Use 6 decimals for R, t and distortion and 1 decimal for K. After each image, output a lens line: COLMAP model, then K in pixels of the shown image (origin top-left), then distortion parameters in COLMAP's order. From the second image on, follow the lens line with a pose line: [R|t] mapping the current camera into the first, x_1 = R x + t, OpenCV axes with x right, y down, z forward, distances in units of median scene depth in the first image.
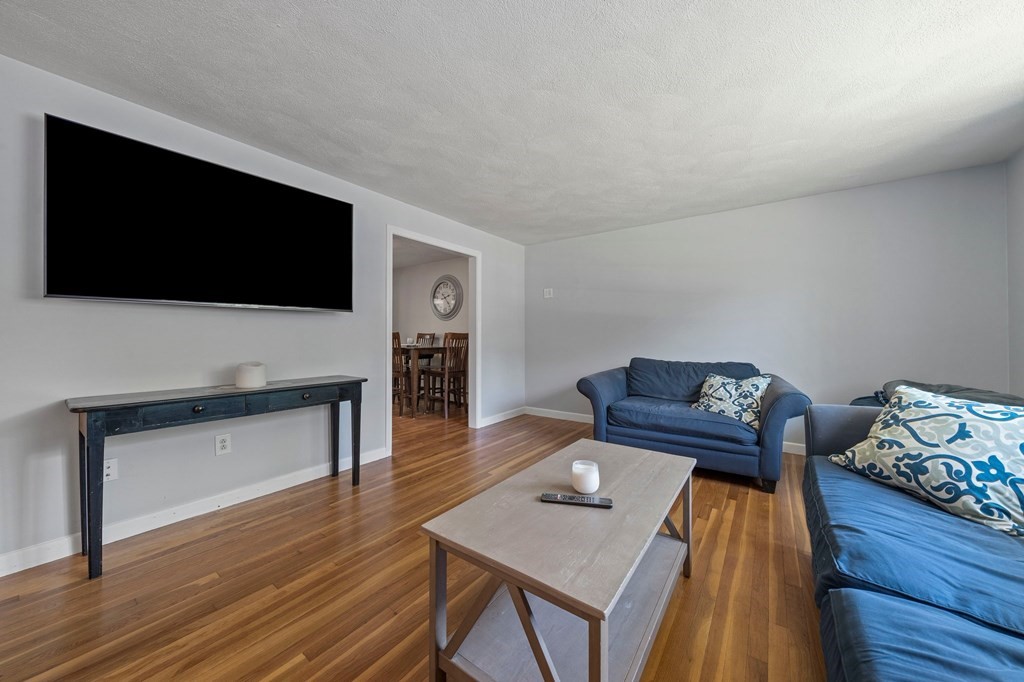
lens RADIAL K [[352.5, 0, 510.6], [0, 352.5, 338.2], [0, 0, 1]] dist [-0.006883, -0.000198]
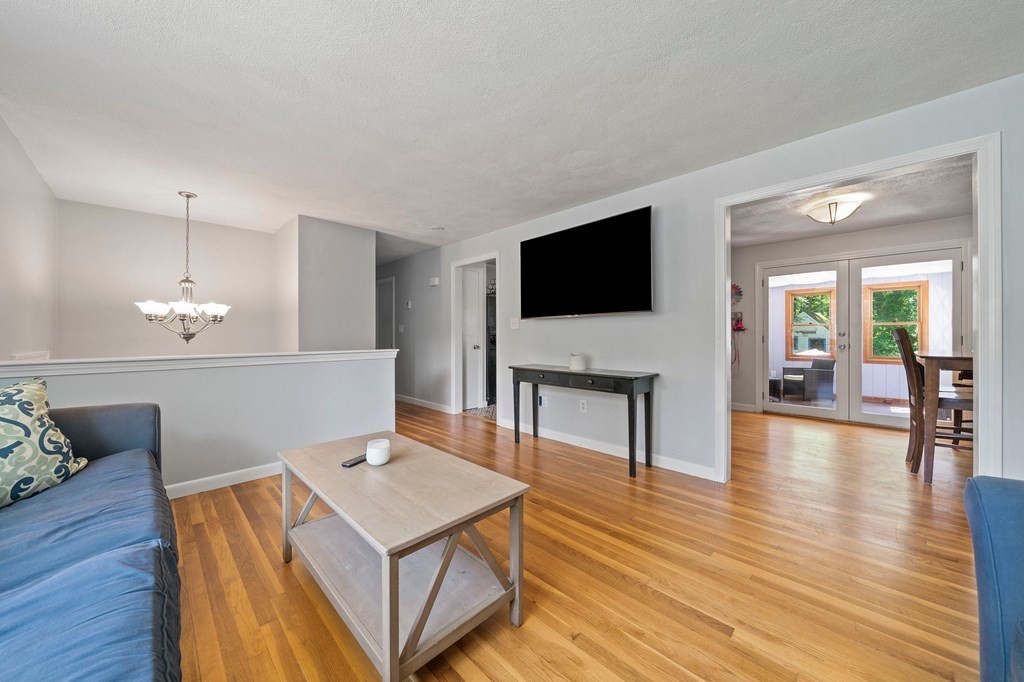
lens RADIAL K [[352.5, 0, 510.6], [0, 352.5, 338.2], [0, 0, 1]] dist [-0.006883, -0.000198]
pose [[-0.144072, 0.006529, -0.989546, 0.659931], [0.000266, 0.999978, 0.006559, -0.004829], [0.989567, 0.000682, -0.144070, 0.797306]]
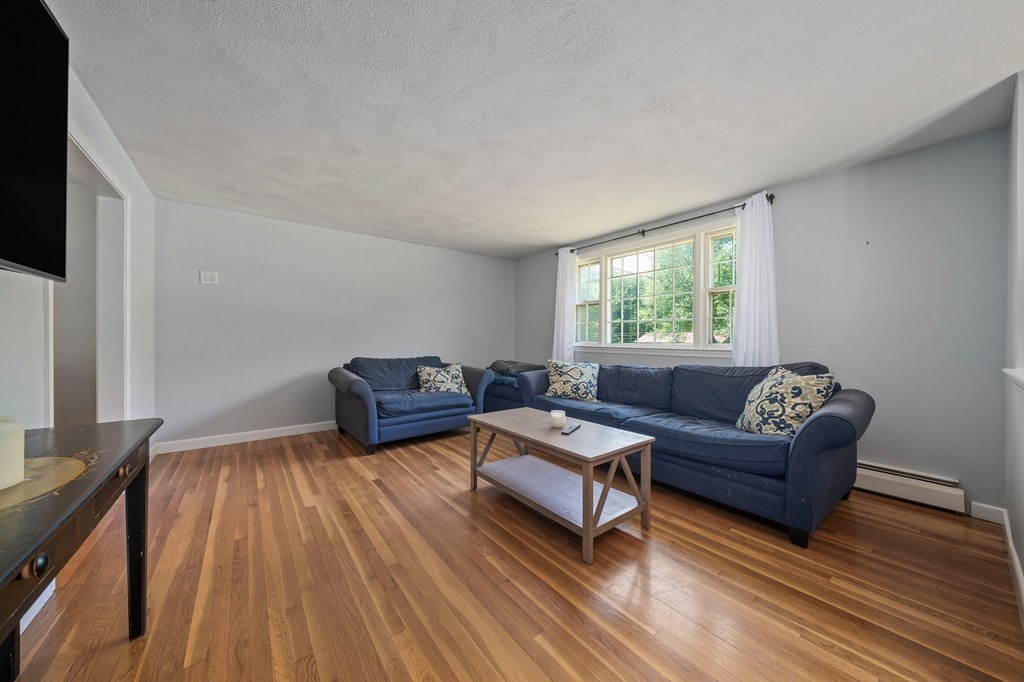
lens RADIAL K [[352.5, 0, 510.6], [0, 352.5, 338.2], [0, 0, 1]] dist [-0.006883, -0.000198]
pose [[0.291944, 0.001881, 0.956434, -0.755033], [-0.000090, 0.999998, -0.001939, -0.000941], [-0.956436, 0.000480, 0.291943, 0.349934]]
